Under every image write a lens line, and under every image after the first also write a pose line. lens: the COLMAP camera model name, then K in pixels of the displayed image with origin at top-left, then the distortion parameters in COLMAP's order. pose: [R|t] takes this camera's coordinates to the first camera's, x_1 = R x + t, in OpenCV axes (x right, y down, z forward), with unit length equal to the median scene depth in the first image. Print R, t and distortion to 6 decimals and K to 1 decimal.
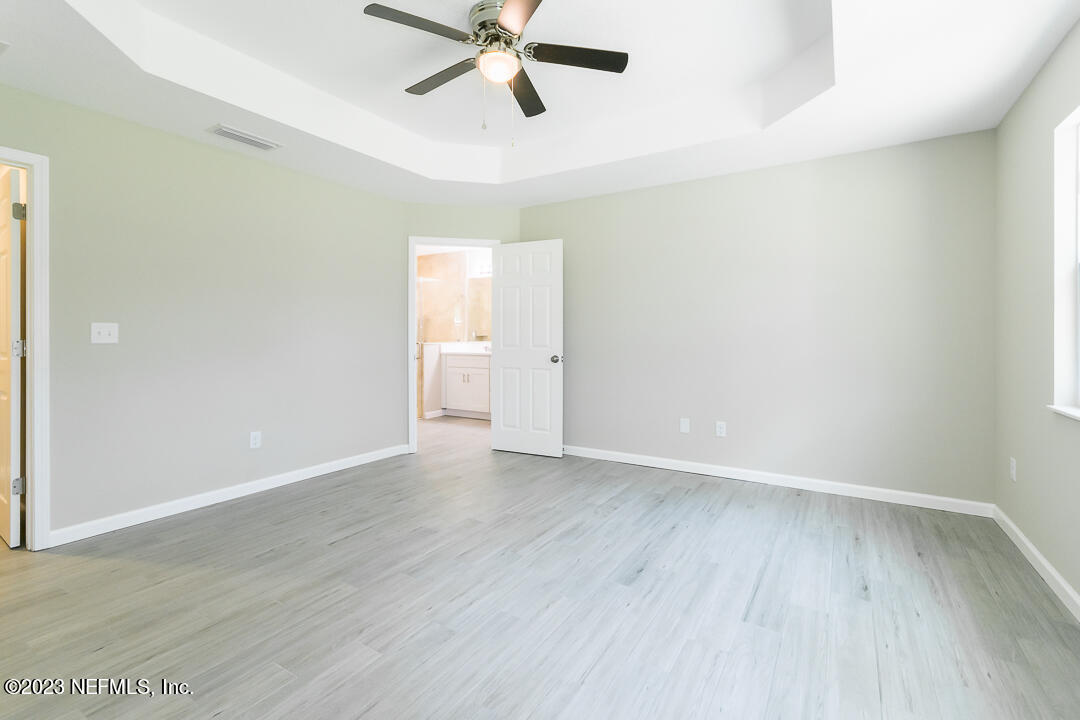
lens RADIAL K [[487.7, 0, 549.7], [0, 487.7, 326.0], [0, 0, 1]] dist [-0.004860, -0.000490]
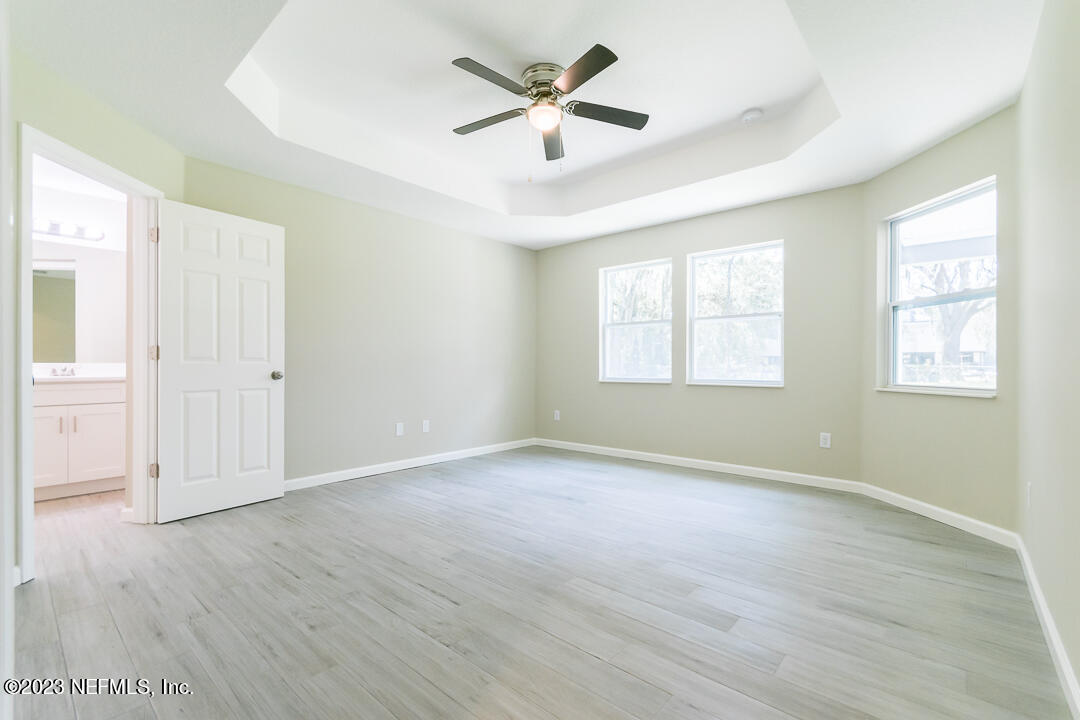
lens RADIAL K [[487.7, 0, 537.5], [0, 487.7, 356.9], [0, 0, 1]] dist [-0.004860, -0.000490]
pose [[0.157409, 0.019154, 0.987348, -0.960776], [-0.020346, 0.999663, -0.016149, 0.056948], [-0.987324, -0.017546, 0.157746, 0.613998]]
